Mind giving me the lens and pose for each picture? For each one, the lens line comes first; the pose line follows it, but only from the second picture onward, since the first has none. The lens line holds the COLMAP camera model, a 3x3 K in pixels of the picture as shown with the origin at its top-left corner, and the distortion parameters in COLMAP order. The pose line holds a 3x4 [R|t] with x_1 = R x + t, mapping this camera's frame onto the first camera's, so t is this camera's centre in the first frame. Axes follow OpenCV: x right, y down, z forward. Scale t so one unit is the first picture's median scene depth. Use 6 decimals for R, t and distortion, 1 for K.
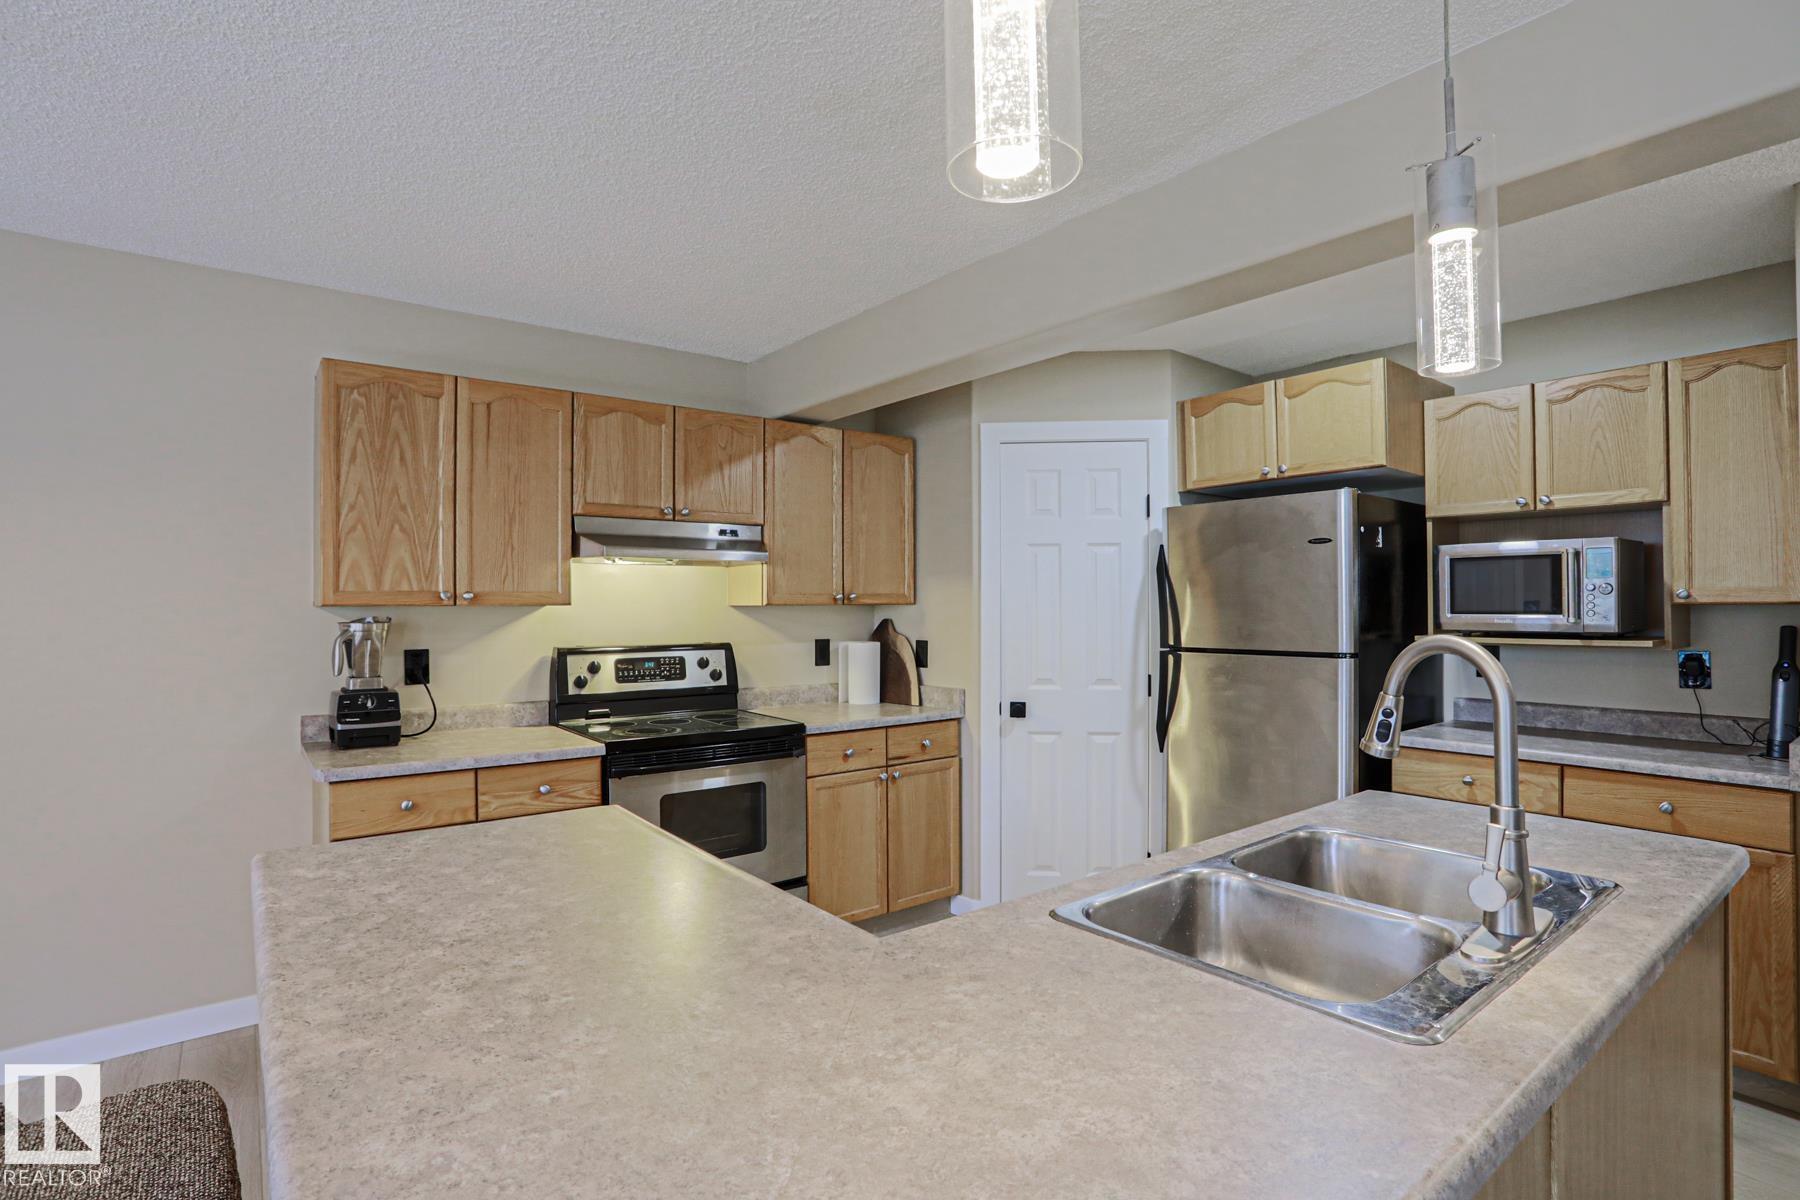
lens RADIAL K [[861.0, 0, 900.0], [0, 861.0, 600.0], [0, 0, 1]] dist [-0.071695, 0.029440]
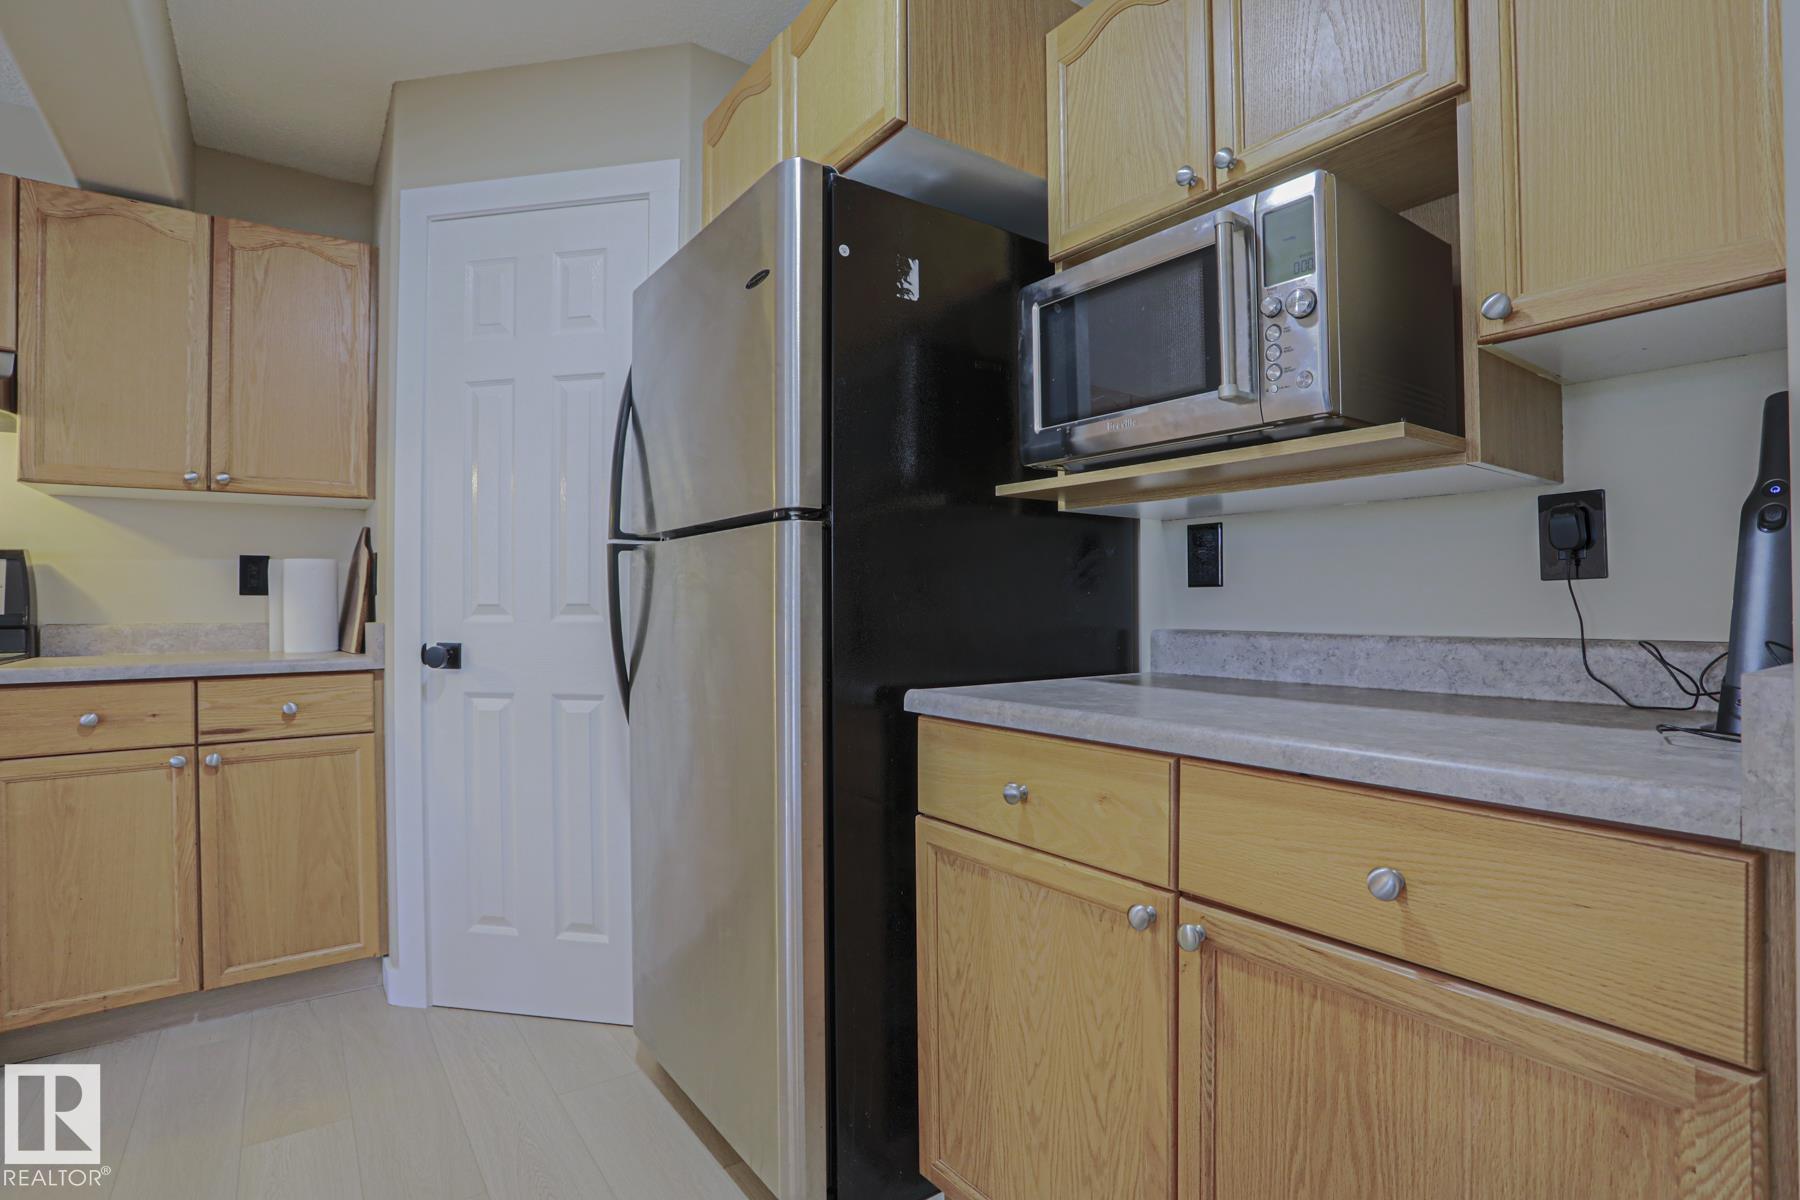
lens RADIAL K [[861.0, 0, 900.0], [0, 861.0, 600.0], [0, 0, 1]] dist [-0.071695, 0.029440]
pose [[0.999391, -0.001633, -0.034853, 0.556825], [0.001762, 0.999992, 0.003658, 0.102098], [0.034847, -0.003718, 0.999386, 0.492479]]
